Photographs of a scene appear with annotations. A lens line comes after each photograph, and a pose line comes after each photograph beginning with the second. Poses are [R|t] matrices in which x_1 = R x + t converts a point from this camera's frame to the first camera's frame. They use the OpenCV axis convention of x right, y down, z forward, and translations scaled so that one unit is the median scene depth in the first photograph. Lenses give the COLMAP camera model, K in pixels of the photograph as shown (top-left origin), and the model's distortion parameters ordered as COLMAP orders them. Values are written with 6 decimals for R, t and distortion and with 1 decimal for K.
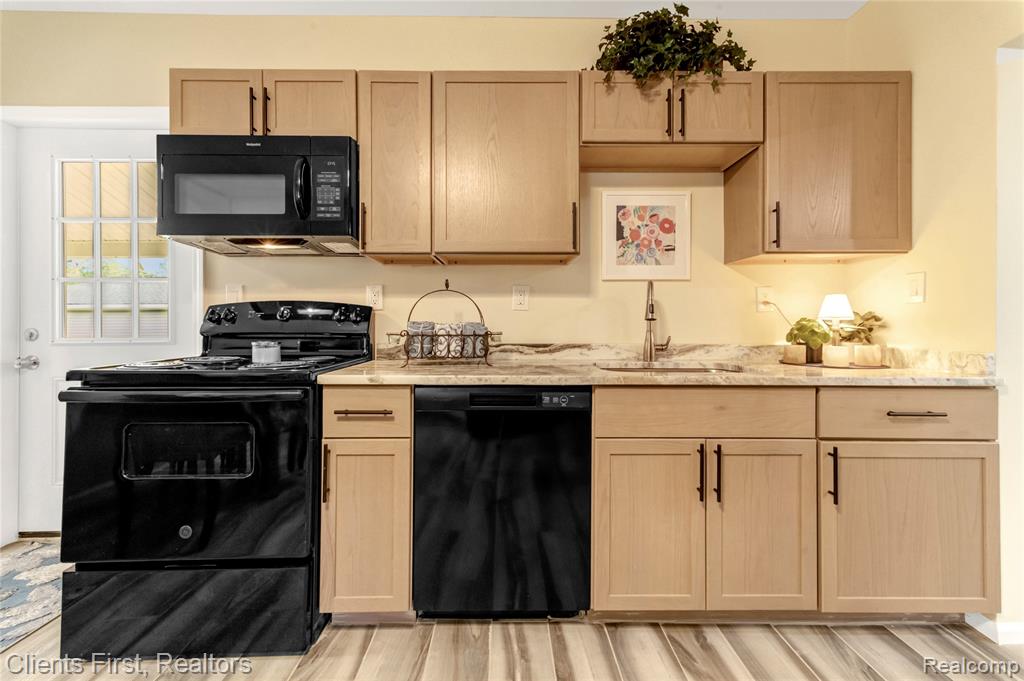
lens RADIAL K [[408.2, 0, 511.9], [0, 408.2, 332.8], [0, 0, 1]] dist [-0.002978, 0.001578]
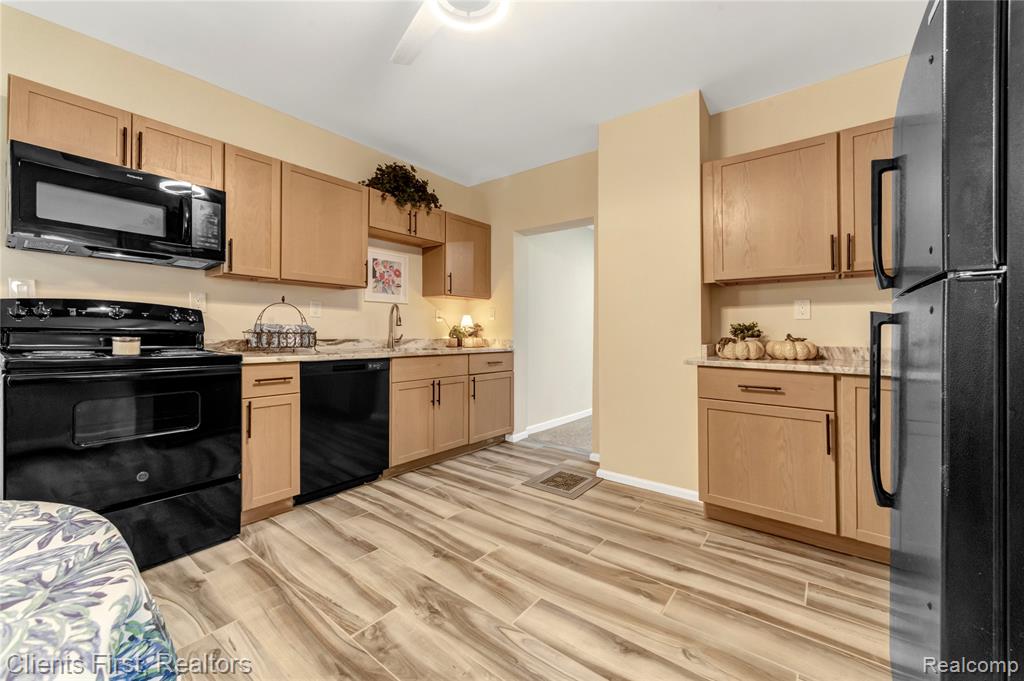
lens RADIAL K [[408.2, 0, 510.6], [0, 408.2, 324.4], [0, 0, 1]] dist [-0.002978, 0.001578]
pose [[0.626292, 0.020334, 0.779323, -0.838536], [-0.002244, 0.999703, -0.024281, 0.009680], [-0.779585, 0.013458, 0.626151, -0.615790]]
